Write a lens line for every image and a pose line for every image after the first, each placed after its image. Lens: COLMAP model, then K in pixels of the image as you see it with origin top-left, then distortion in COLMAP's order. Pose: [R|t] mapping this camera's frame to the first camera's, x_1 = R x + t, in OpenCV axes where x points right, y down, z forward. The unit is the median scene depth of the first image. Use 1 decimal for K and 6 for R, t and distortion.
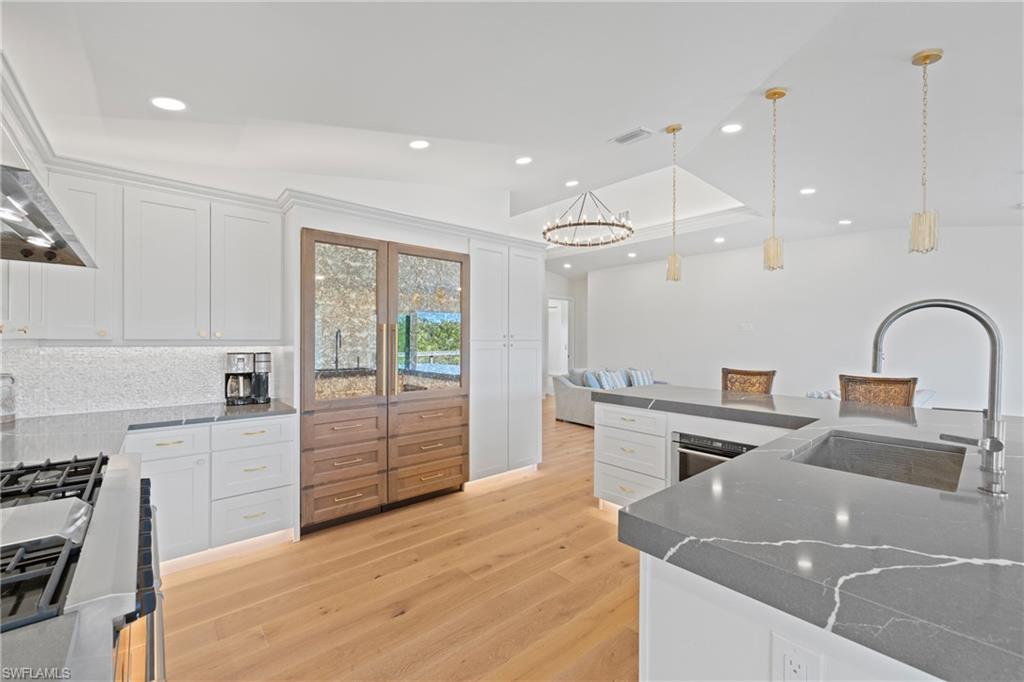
lens RADIAL K [[410.8, 0, 512.5], [0, 410.8, 338.1], [0, 0, 1]] dist [-0.002294, -0.000254]
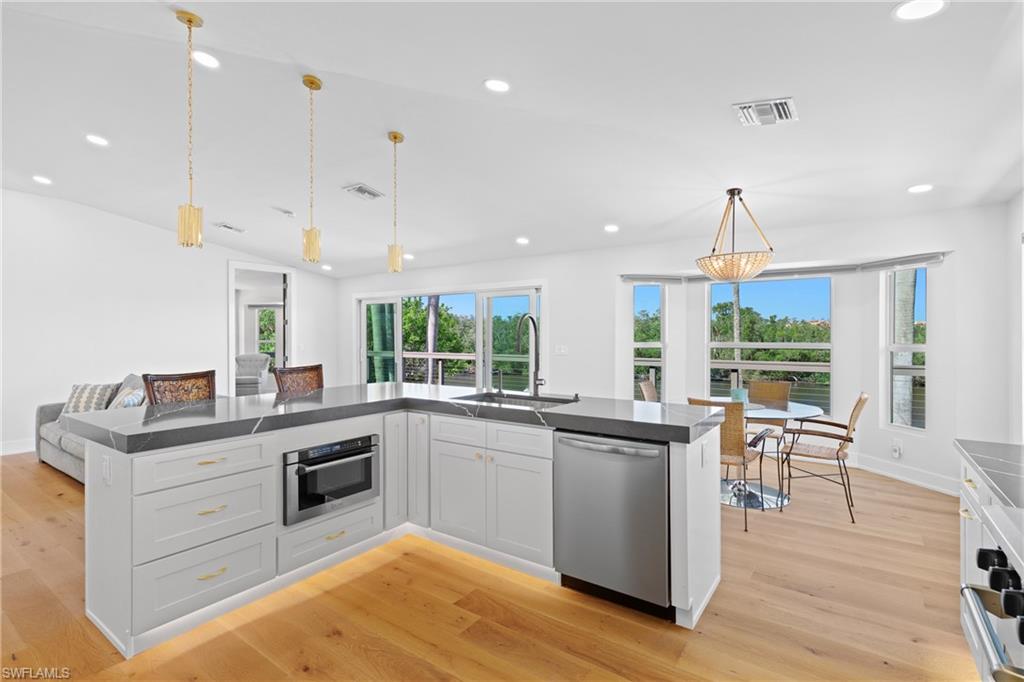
lens RADIAL K [[484.9, 0, 505.4], [0, 484.9, 336.0], [0, 0, 1]] dist [-0.001817, -0.000349]
pose [[-0.228006, -0.006635, 0.973637, -0.583527], [-0.003289, 0.999976, 0.006044, 0.000786], [-0.973654, -0.001824, -0.228022, 0.800051]]
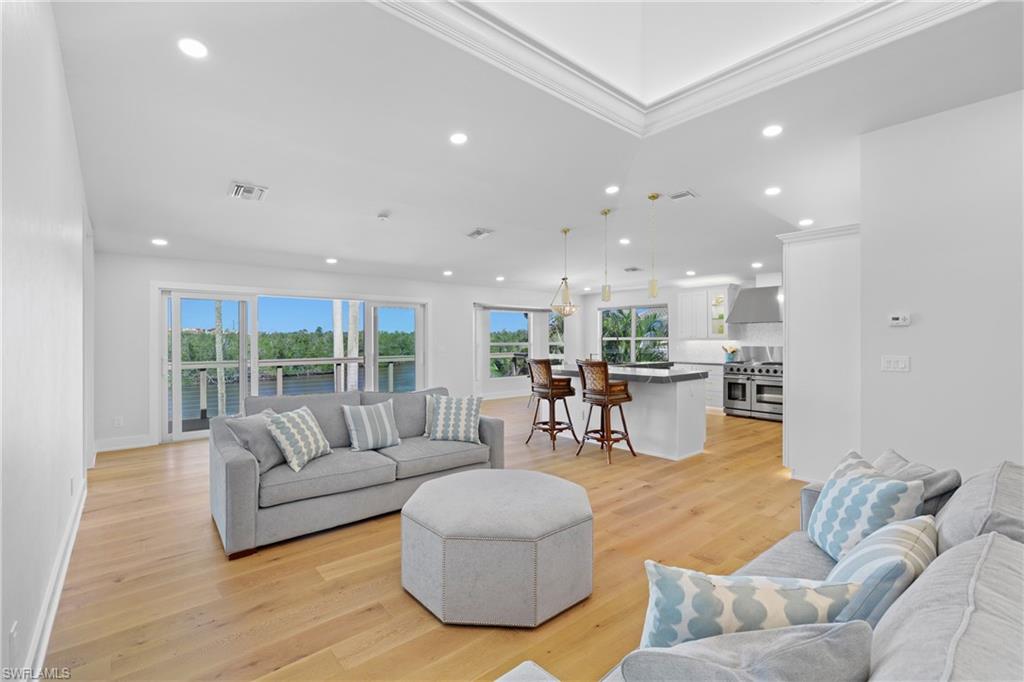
lens RADIAL K [[459.2, 0, 512.0], [0, 459.2, 341.0], [0, 0, 1]] dist [0.011744, -0.000060]
pose [[-0.999951, -0.001989, 0.009694, 1.027375], [-0.001987, 0.999998, 0.000240, 0.020603], [-0.009695, 0.000221, -0.999953, 3.093424]]
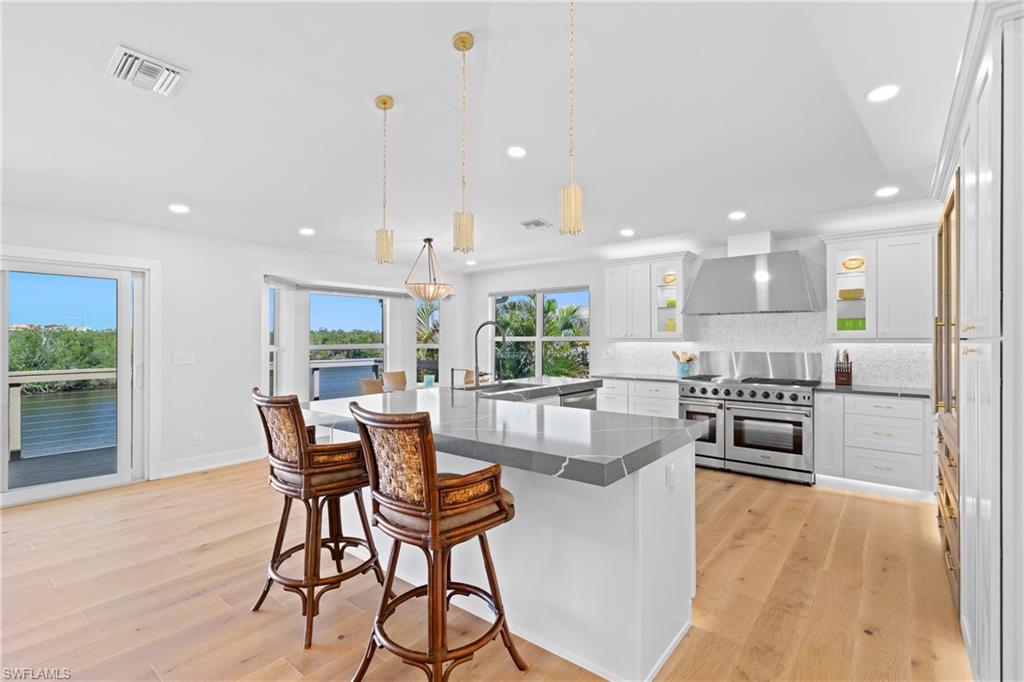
lens RADIAL K [[484.9, 0, 505.4], [0, 484.9, 336.0], [0, 0, 1]] dist [-0.001817, -0.000349]
pose [[-0.986628, -0.005937, -0.162883, 0.687328], [-0.004422, 0.999944, -0.009659, 0.012081], [0.162931, -0.008810, -0.986598, 1.914626]]
